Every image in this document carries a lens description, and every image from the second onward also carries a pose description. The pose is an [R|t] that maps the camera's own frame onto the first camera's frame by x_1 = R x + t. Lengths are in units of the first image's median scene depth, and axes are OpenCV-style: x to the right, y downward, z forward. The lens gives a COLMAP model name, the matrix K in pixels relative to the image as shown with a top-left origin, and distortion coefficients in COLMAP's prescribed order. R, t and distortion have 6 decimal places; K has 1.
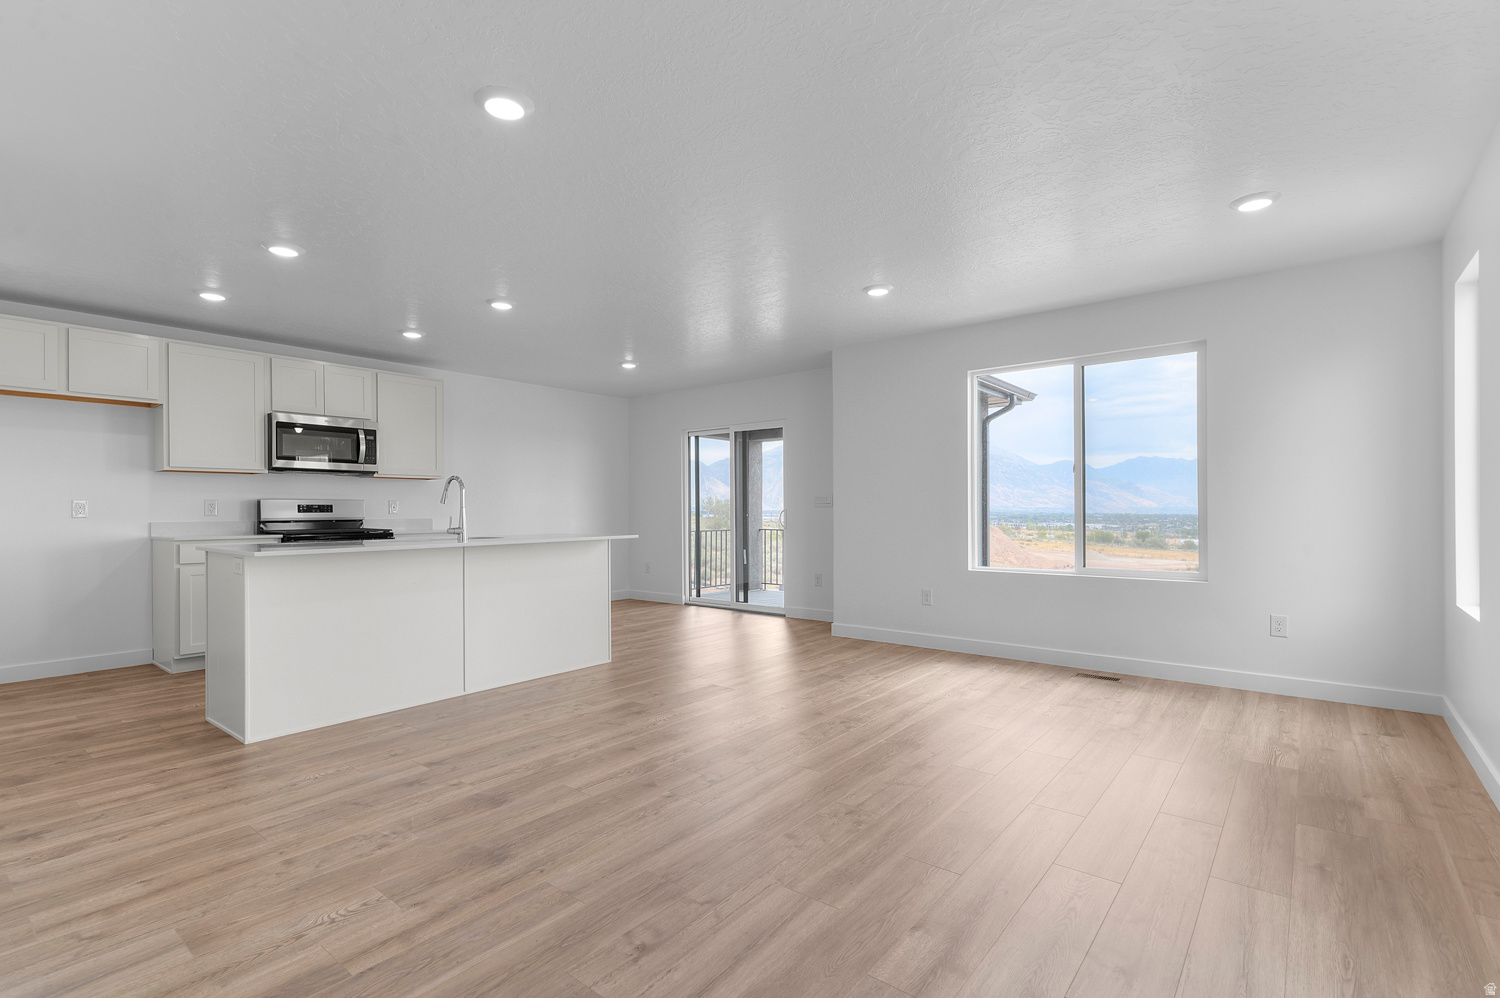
lens RADIAL K [[707.6, 0, 750.0], [0, 707.6, 499.0], [0, 0, 1]] dist [-0.003469, -0.000486]
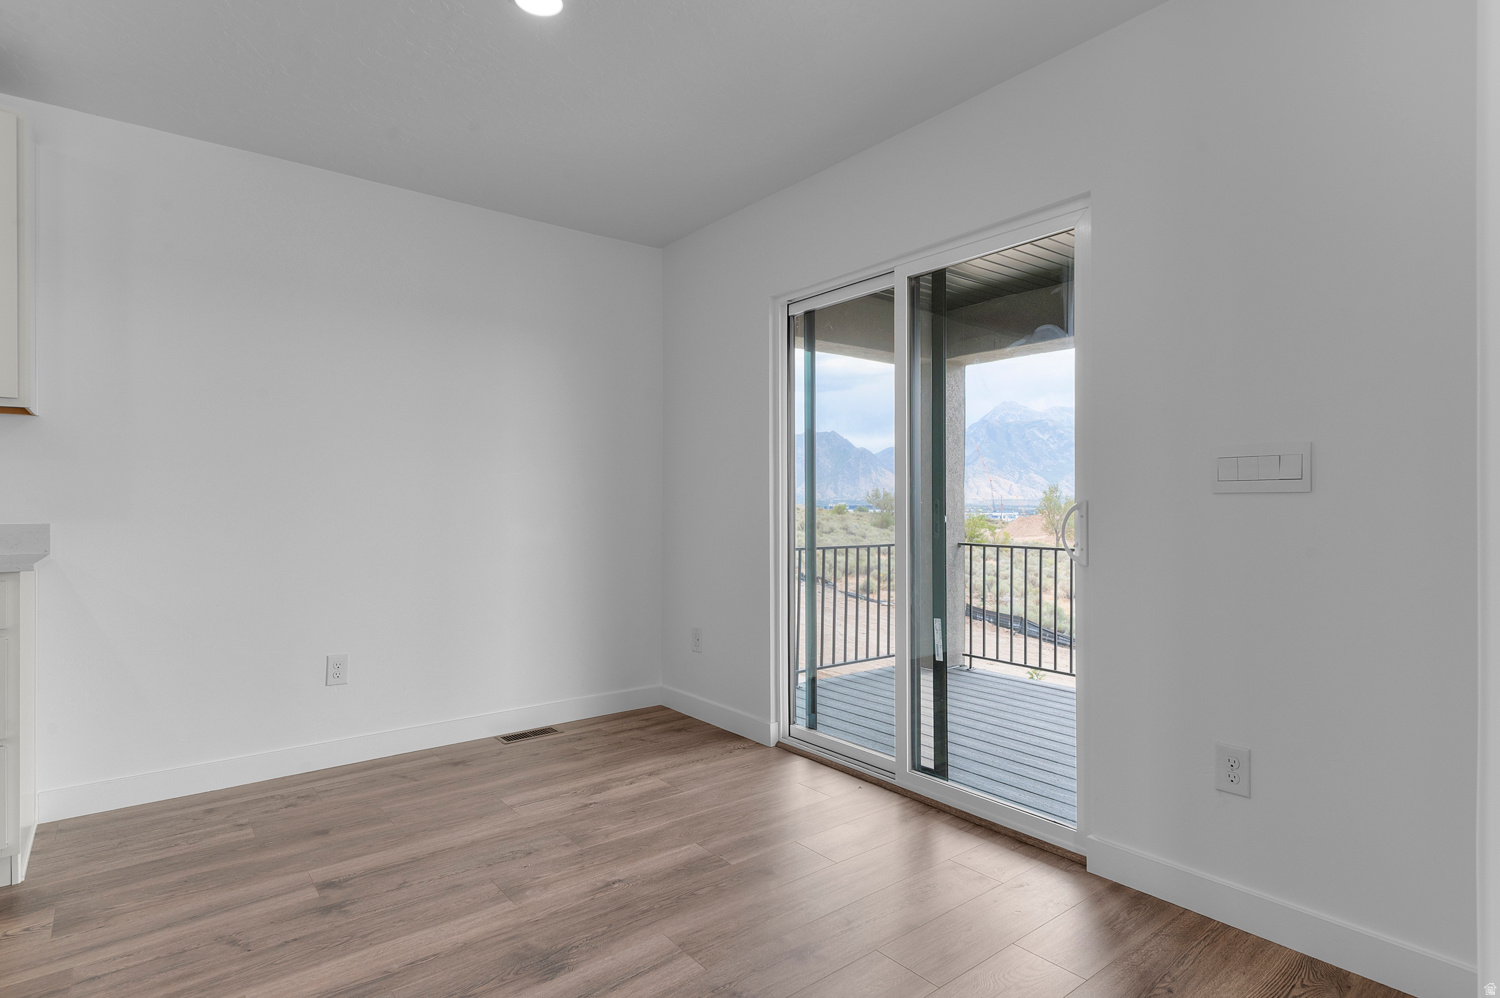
lens RADIAL K [[800.3, 0, 750.0], [0, 800.3, 499.0], [0, 0, 1]] dist [0.027051, -0.000089]
pose [[0.977150, 0.005015, -0.212494, -0.018420], [-0.002992, 0.999947, 0.009841, 0.012035], [0.212532, -0.008980, 0.977113, 0.771166]]
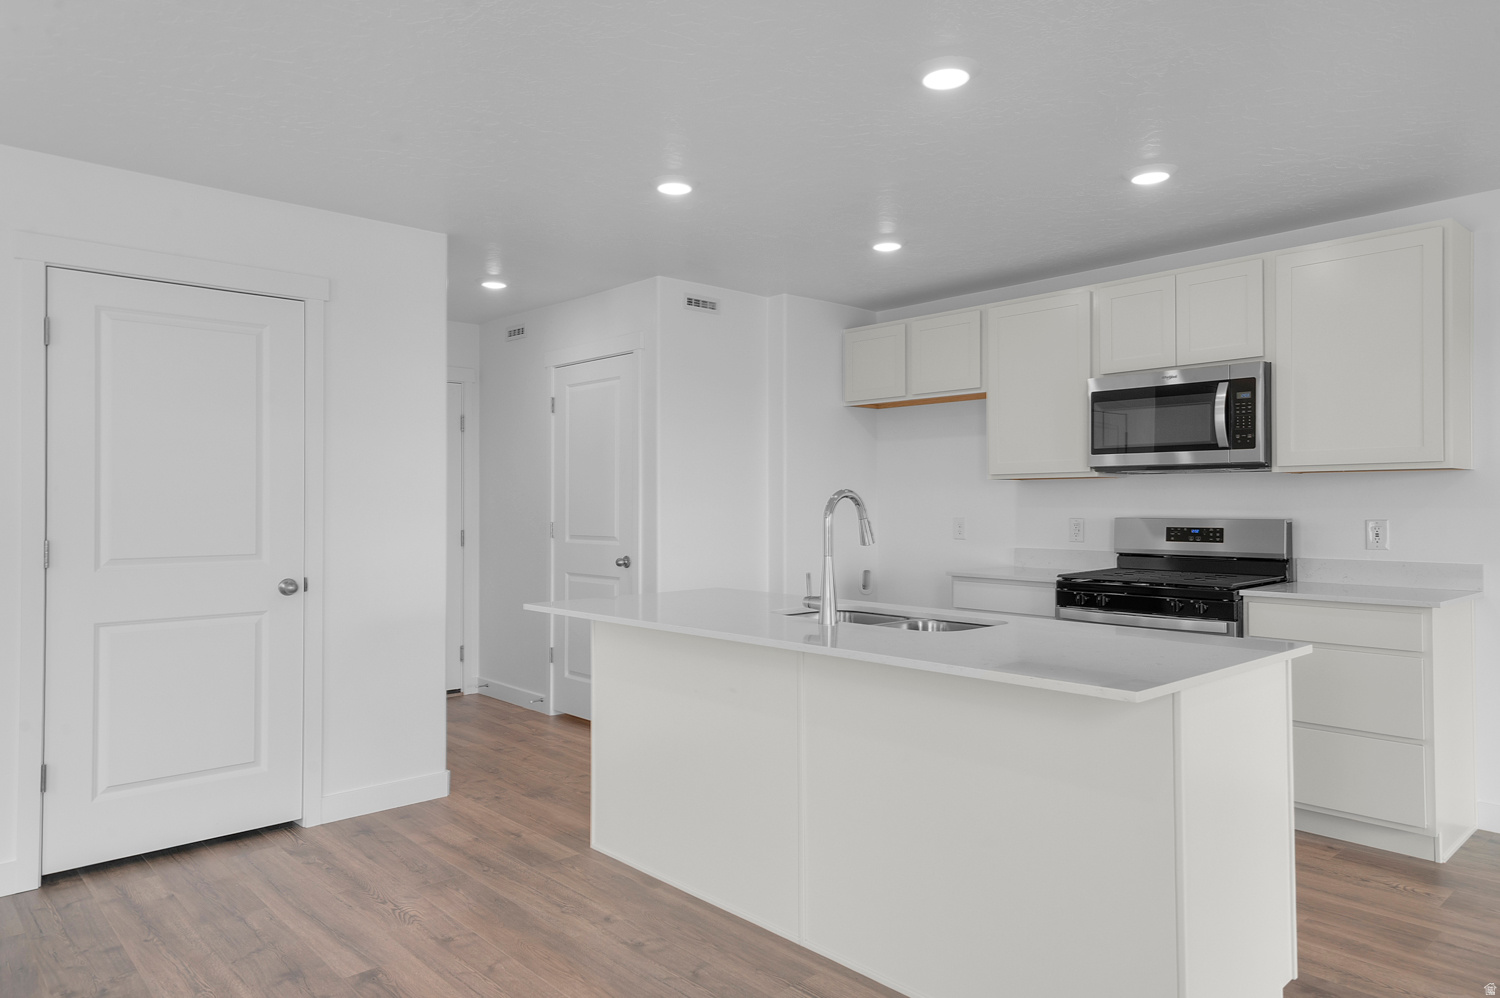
lens RADIAL K [[954.9, 0, 750.0], [0, 954.9, 499.0], [0, 0, 1]] dist [0.006979, 0.003312]
pose [[-0.127540, -0.001385, -0.991832, 0.176104], [0.015014, 0.999882, -0.003327, -0.017205], [0.991720, -0.015316, -0.127505, 0.754206]]
